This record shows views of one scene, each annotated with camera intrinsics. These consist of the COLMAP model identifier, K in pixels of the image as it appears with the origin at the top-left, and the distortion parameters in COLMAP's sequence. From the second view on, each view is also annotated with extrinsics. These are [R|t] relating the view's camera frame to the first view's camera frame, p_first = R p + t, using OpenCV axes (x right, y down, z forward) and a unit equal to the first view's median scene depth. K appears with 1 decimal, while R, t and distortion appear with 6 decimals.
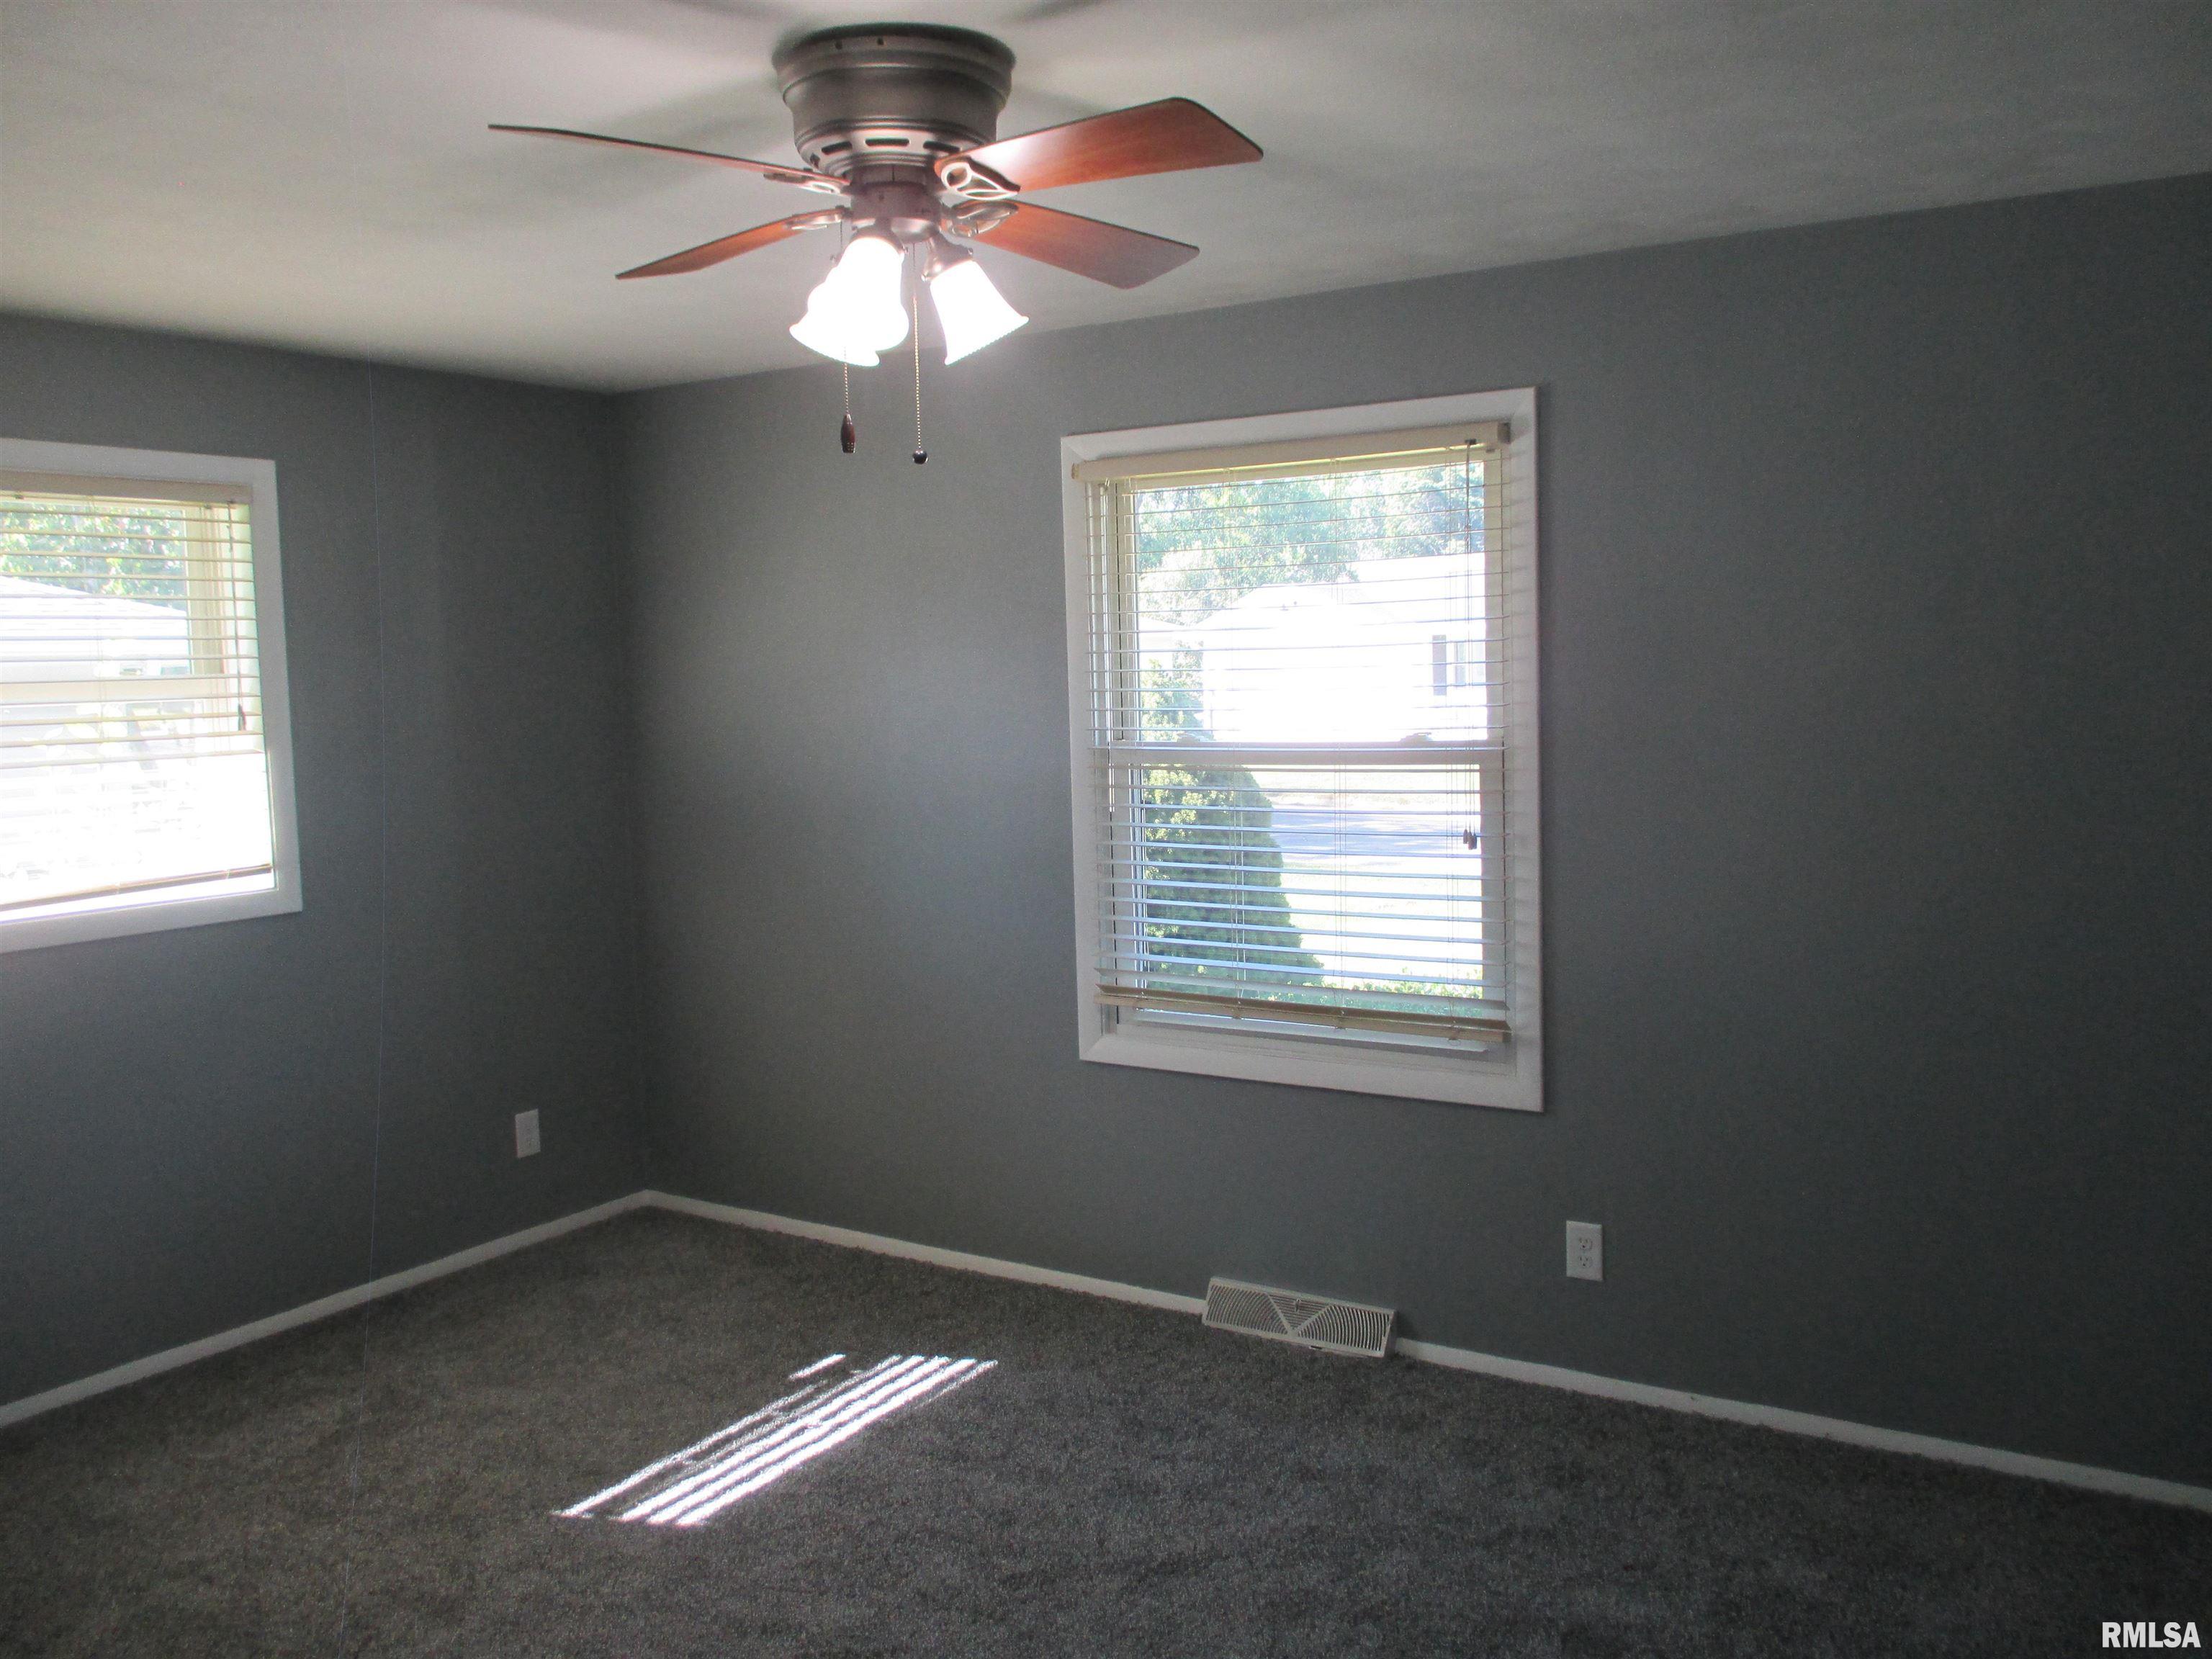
lens RADIAL K [[1818.5, 0, 1106.0], [0, 1818.5, 829.5], [0, 0, 1]] dist [-0.020477, -0.002329]
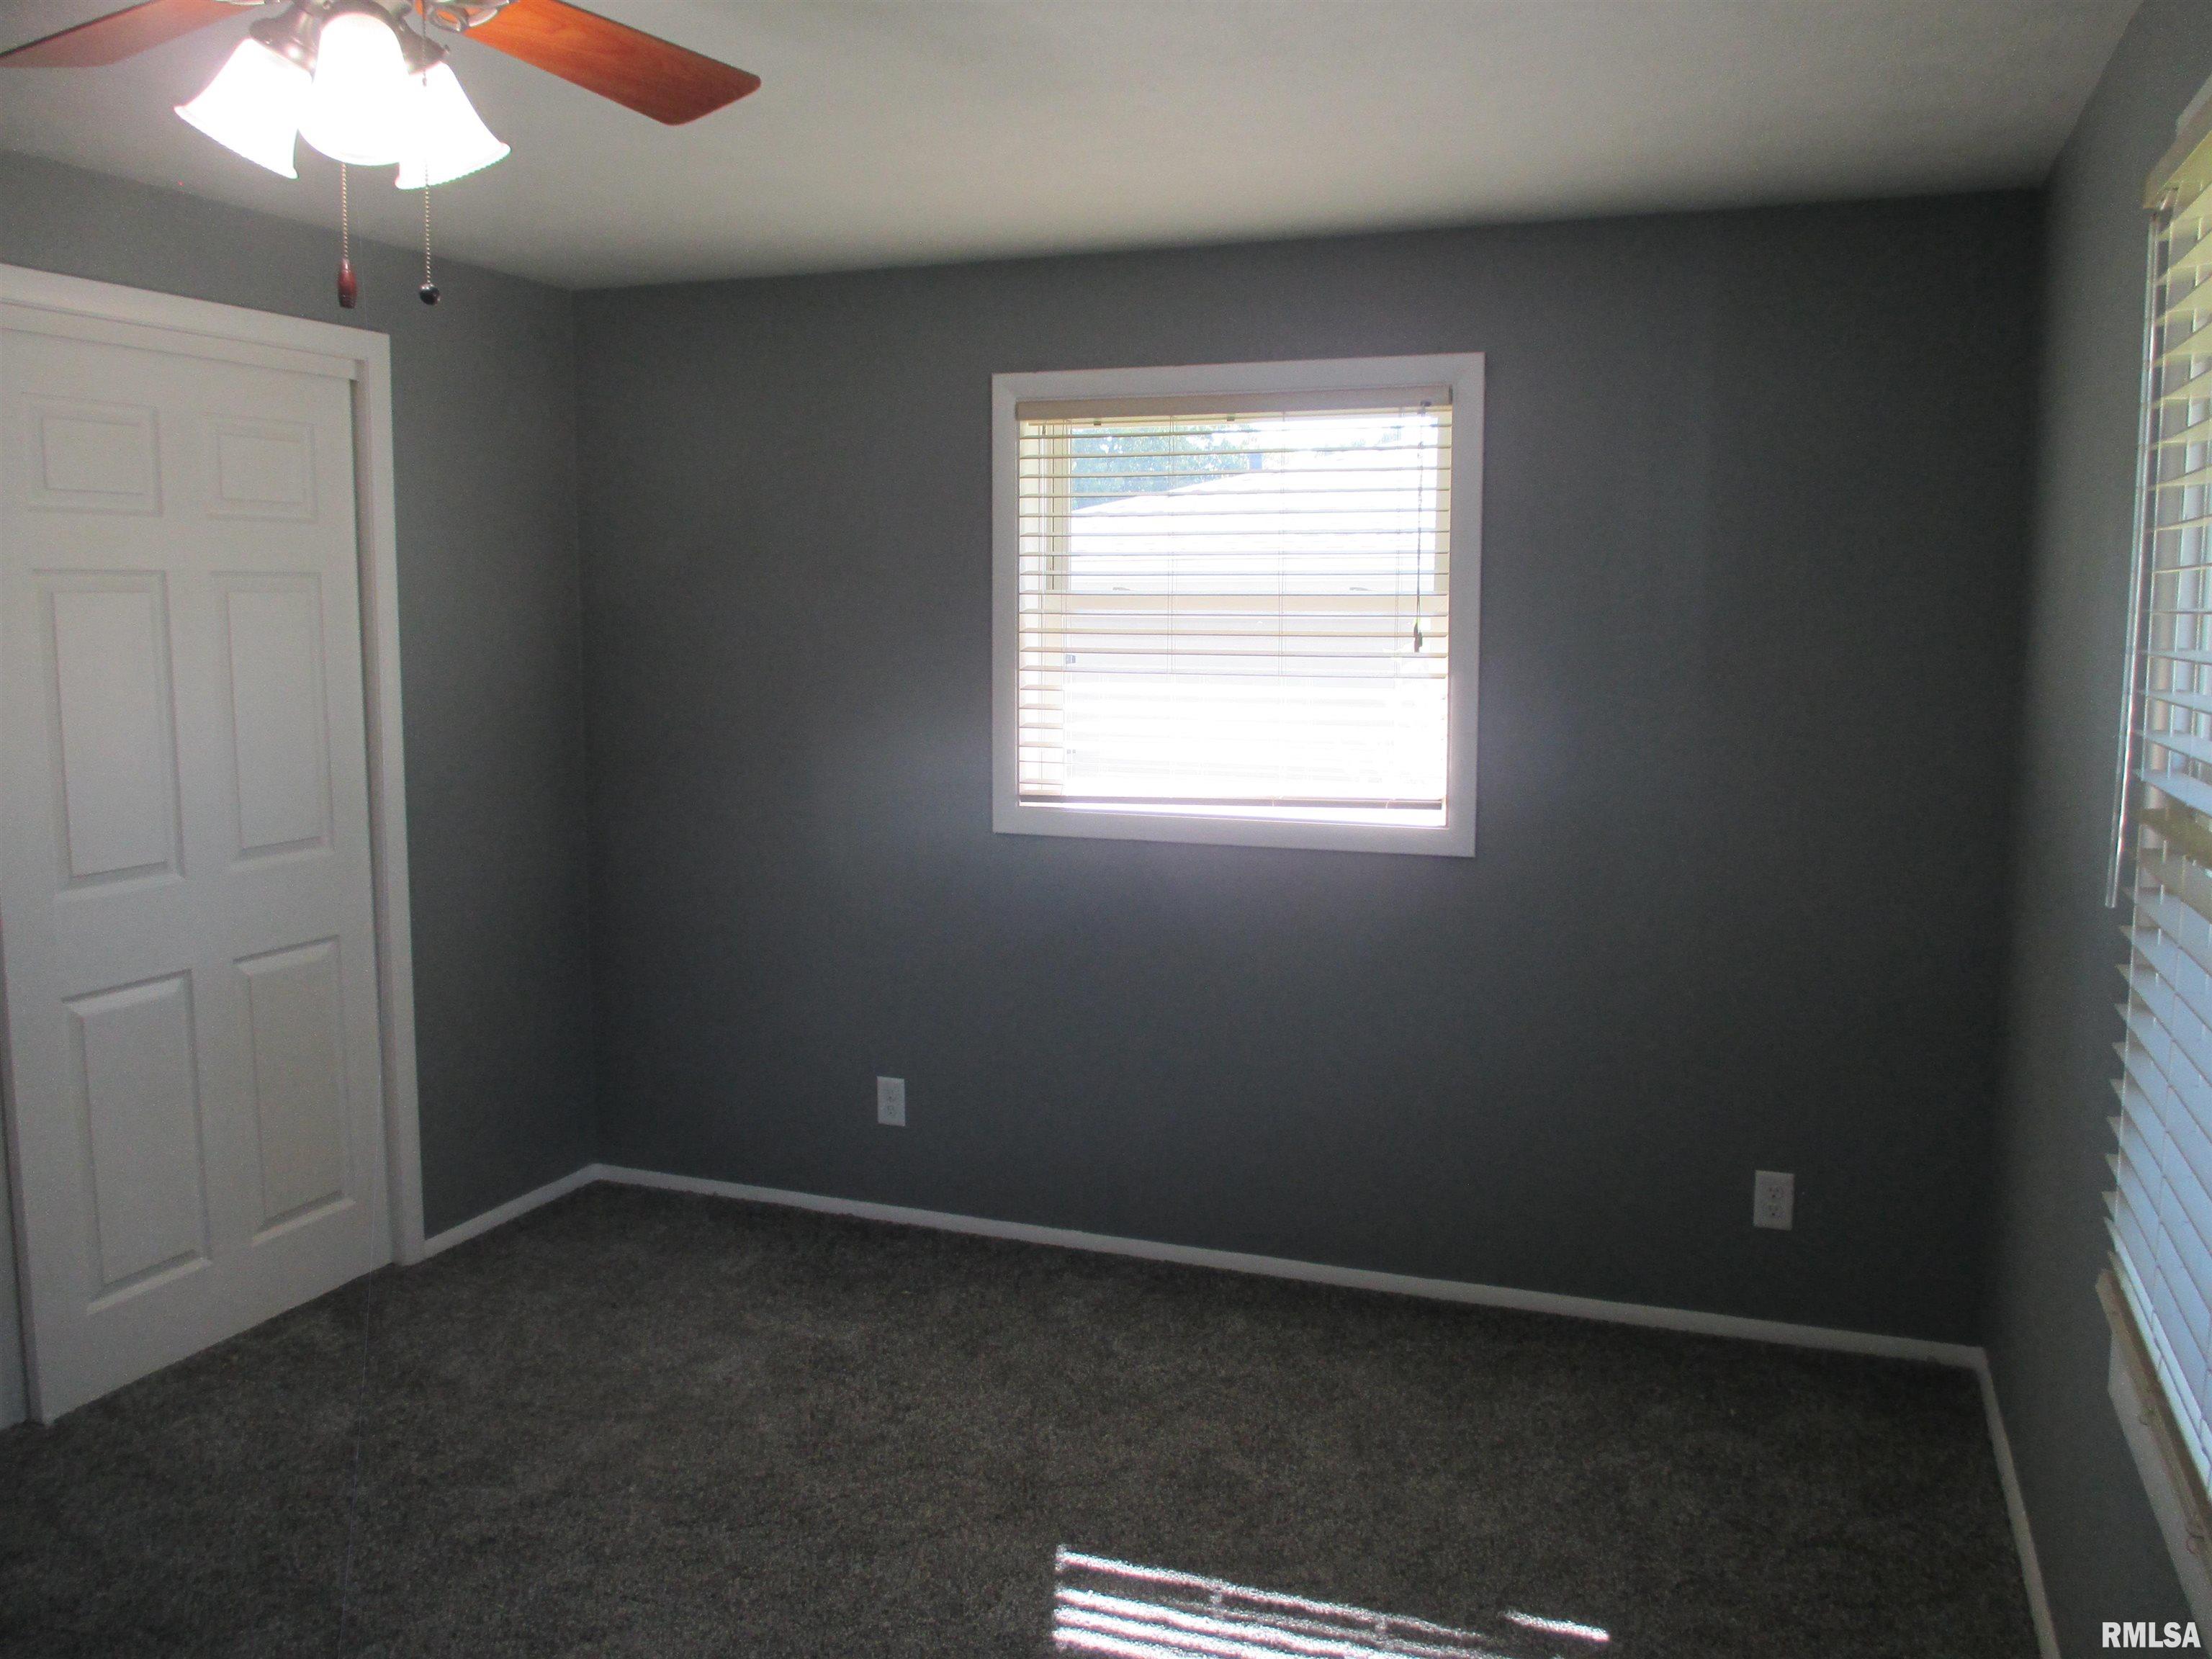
lens RADIAL K [[1818.5, 0, 1106.0], [0, 1818.5, 829.5], [0, 0, 1]] dist [-0.020477, -0.002329]
pose [[0.195719, 0.132979, -0.971602, 0.418045], [-0.095888, 0.988611, 0.115992, -0.058800], [0.975961, 0.070463, 0.206241, 0.668632]]
